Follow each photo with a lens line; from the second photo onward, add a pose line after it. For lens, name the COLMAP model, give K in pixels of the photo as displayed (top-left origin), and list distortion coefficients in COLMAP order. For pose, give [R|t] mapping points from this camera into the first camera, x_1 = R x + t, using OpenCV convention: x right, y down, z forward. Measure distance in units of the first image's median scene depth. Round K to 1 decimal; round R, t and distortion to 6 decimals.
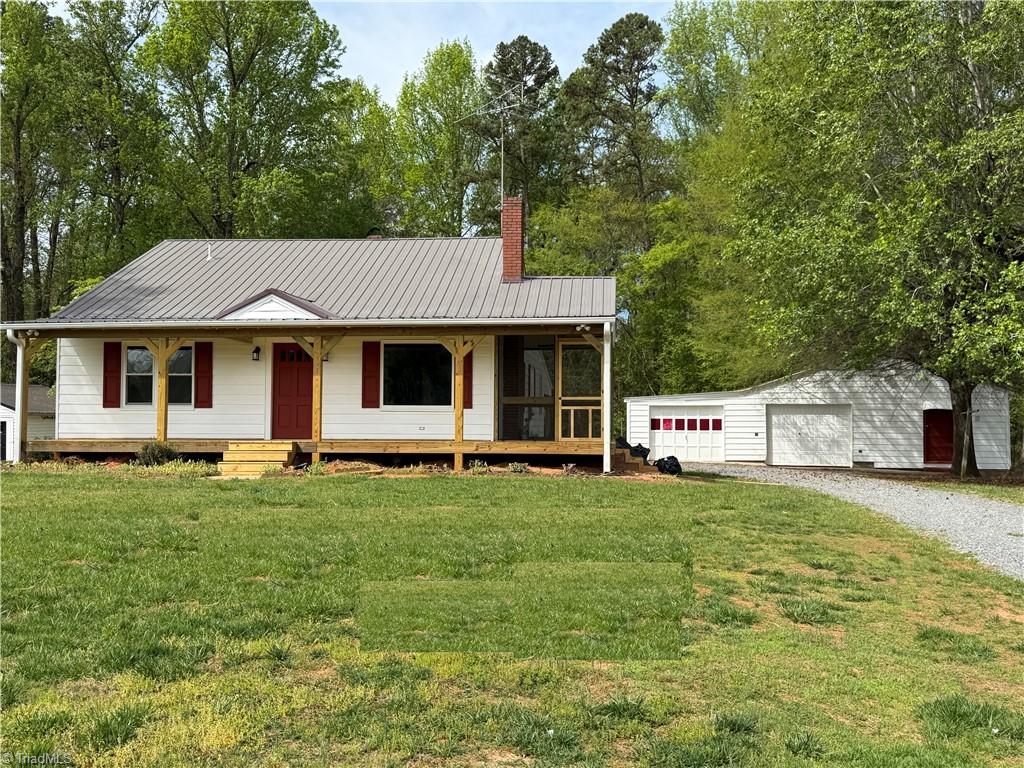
lens RADIAL K [[1036.1, 0, 511.8], [0, 1036.1, 384.7], [0, 0, 1]] dist [0.055810, 0.000000]
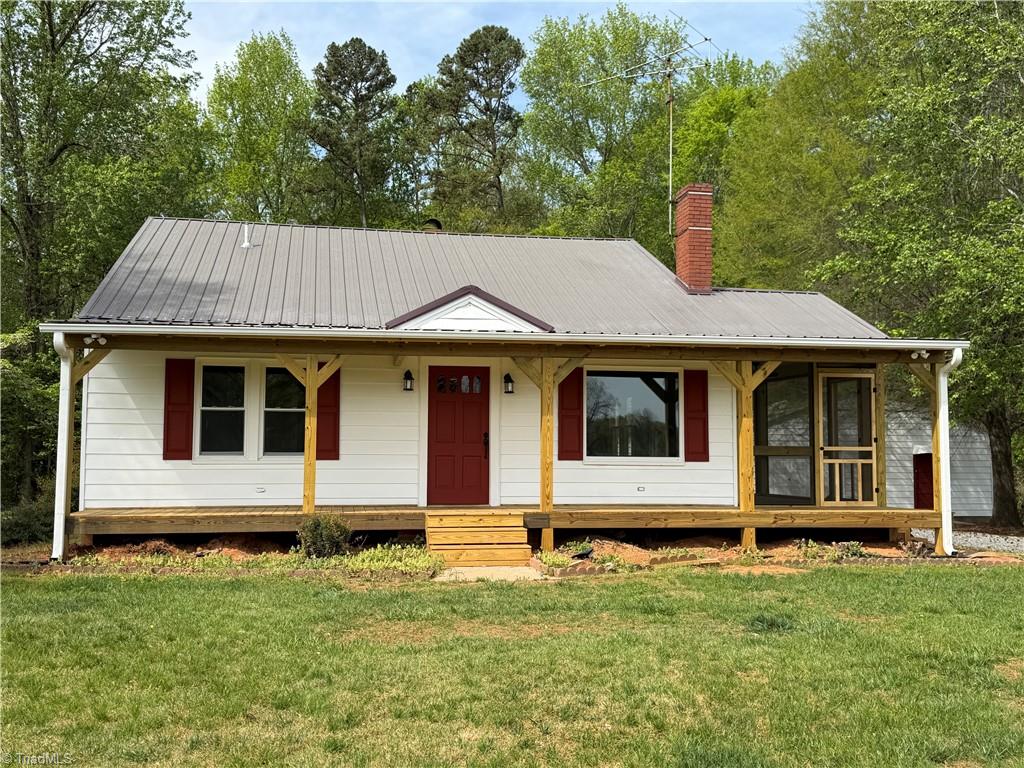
lens RADIAL K [[1036.1, 0, 512.3], [0, 1036.1, 382.4], [0, 0, 1]] dist [0.055810, 0.000000]
pose [[0.960625, 0.020647, 0.277080, -0.363502], [-0.010931, 0.999271, -0.036567, -0.004528], [-0.277633, 0.032099, 0.960151, 0.318967]]
